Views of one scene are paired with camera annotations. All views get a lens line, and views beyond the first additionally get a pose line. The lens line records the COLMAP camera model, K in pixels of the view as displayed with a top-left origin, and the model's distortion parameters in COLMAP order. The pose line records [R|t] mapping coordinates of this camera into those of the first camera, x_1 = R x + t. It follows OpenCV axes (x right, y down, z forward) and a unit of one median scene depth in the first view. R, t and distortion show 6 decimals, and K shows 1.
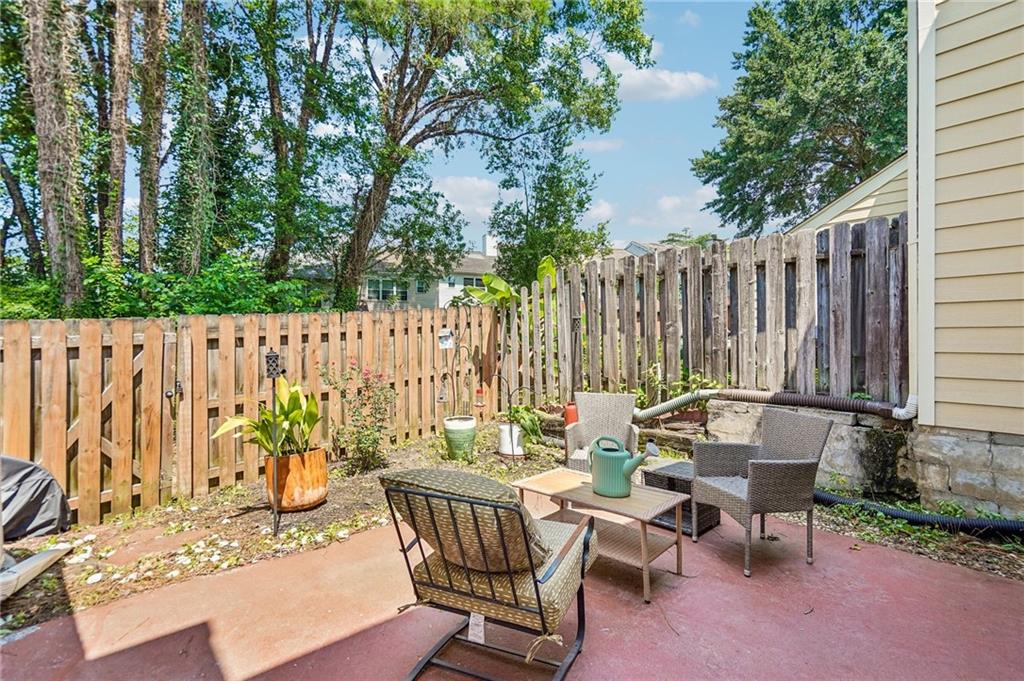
lens RADIAL K [[475.2, 0, 510.9], [0, 475.2, 338.3], [0, 0, 1]] dist [-0.000873, -0.000455]
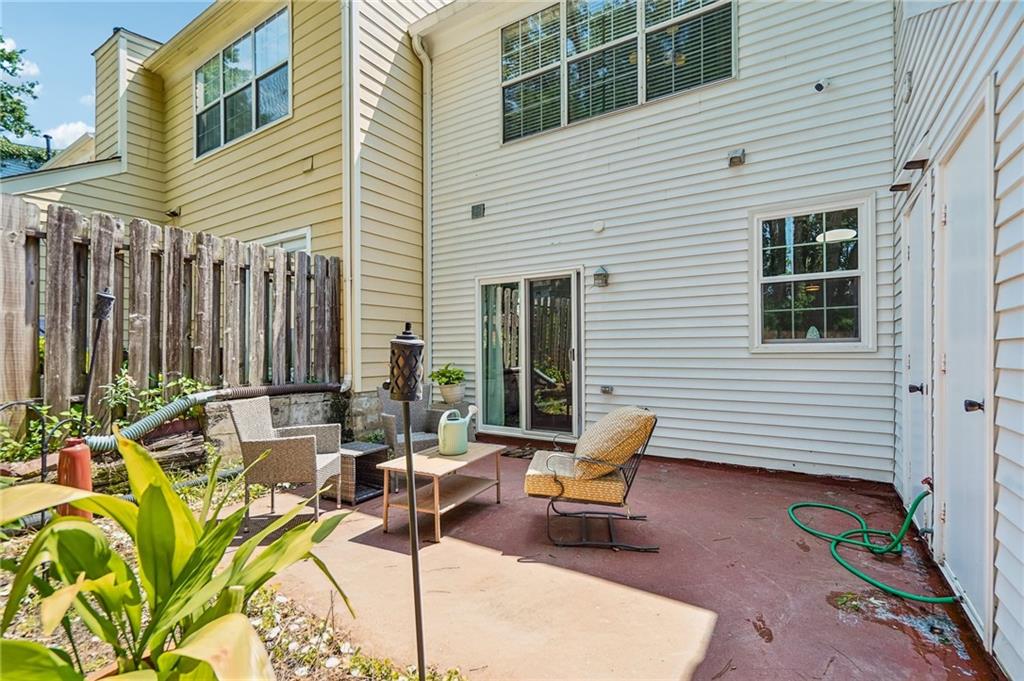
lens RADIAL K [[475.2, 0, 509.0], [0, 475.2, 343.1], [0, 0, 1]] dist [-0.000873, -0.000455]
pose [[-0.246224, 0.015343, 0.969091, -0.652951], [0.004689, 0.999882, -0.014639, 0.031250], [-0.969202, 0.000939, -0.246267, 0.702625]]
